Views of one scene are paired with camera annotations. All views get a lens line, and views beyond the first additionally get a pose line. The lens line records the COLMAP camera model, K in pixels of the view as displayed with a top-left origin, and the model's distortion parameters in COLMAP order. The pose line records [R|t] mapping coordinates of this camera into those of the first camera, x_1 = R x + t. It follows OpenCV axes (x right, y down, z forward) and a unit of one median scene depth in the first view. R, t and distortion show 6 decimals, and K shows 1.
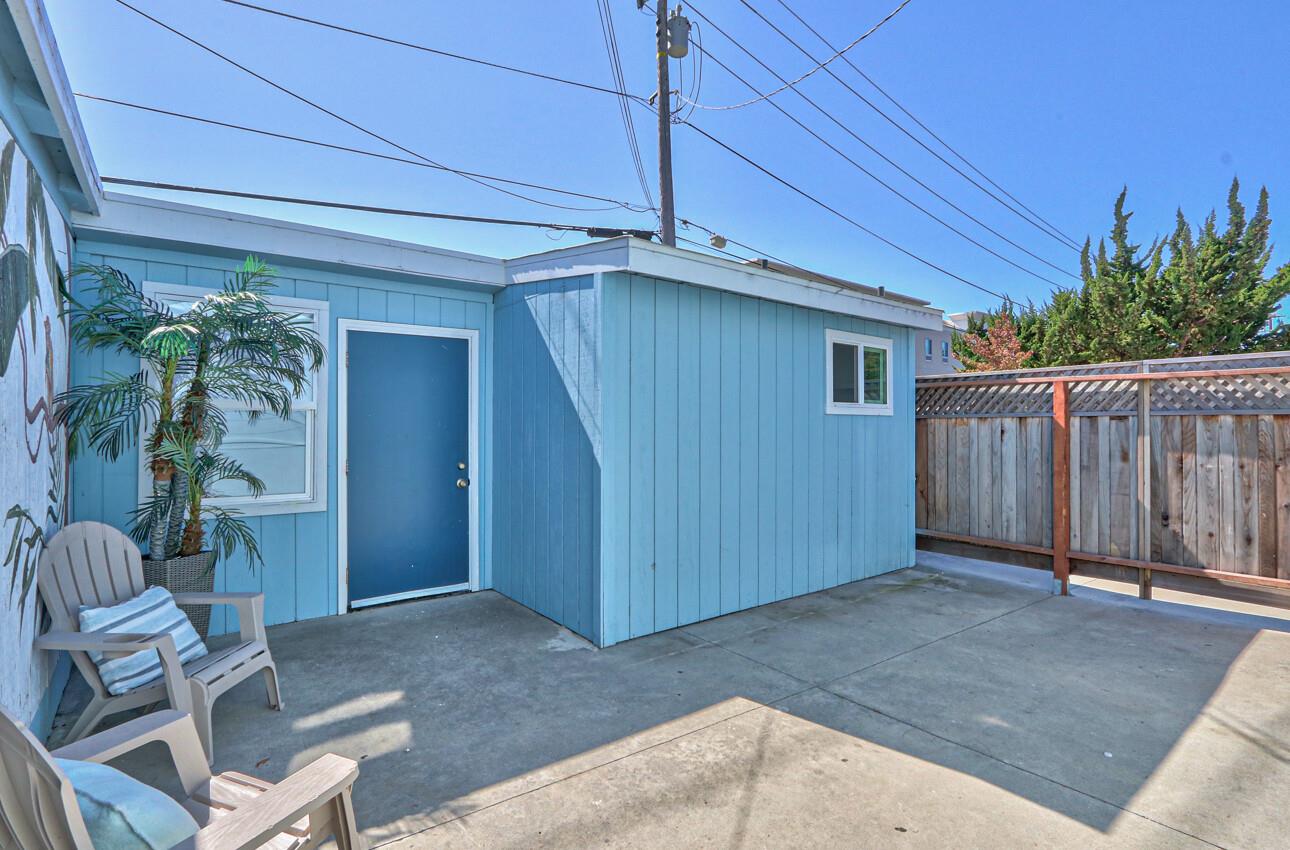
lens RADIAL K [[605.3, 0, 646.7], [0, 605.3, 433.0], [0, 0, 1]] dist [-0.004563, -0.000524]
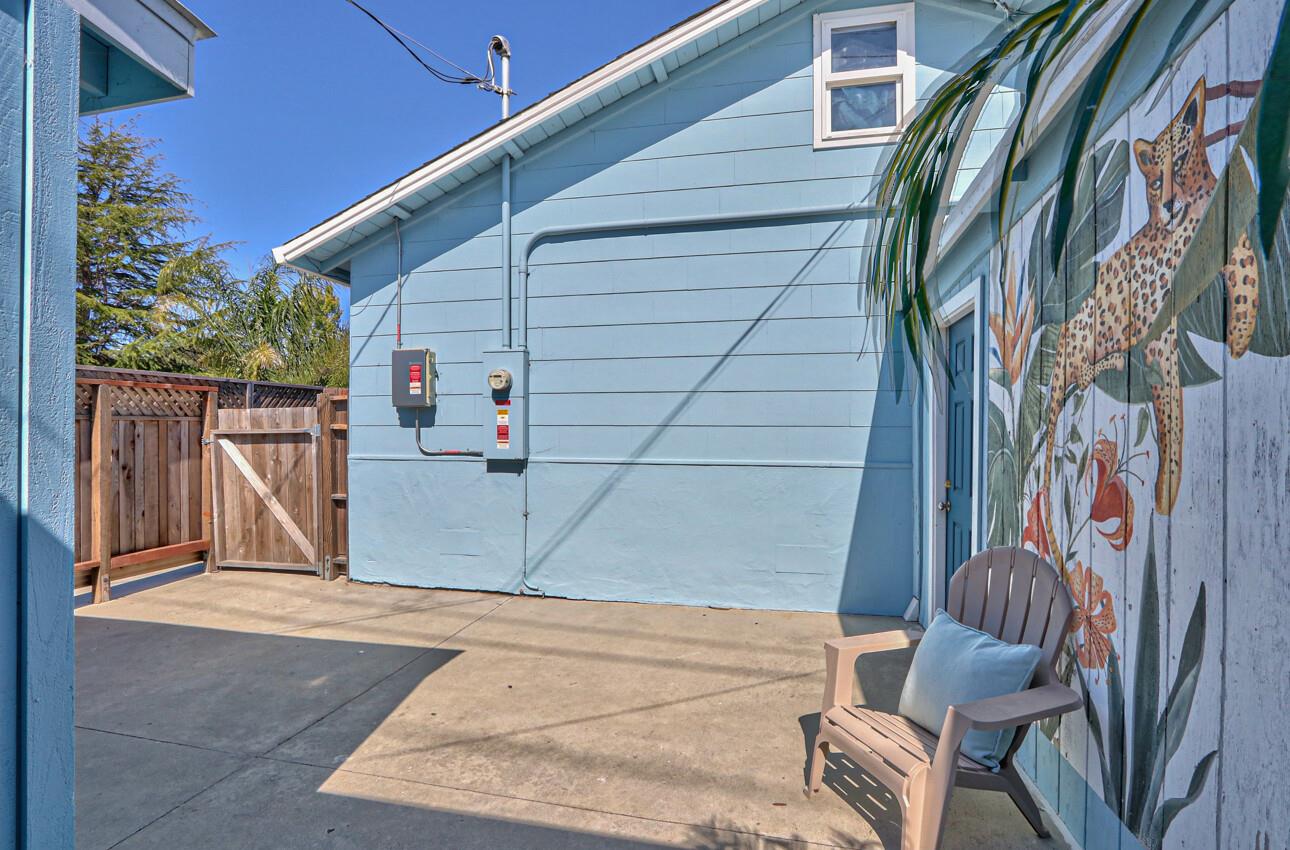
lens RADIAL K [[605.3, 0, 646.7], [0, 605.3, 433.0], [0, 0, 1]] dist [-0.004563, -0.000524]
pose [[-0.642652, -0.000908, 0.766158, -0.770772], [0.003733, 0.999984, 0.004316, -0.013056], [-0.766149, 0.005634, -0.642638, 1.302884]]
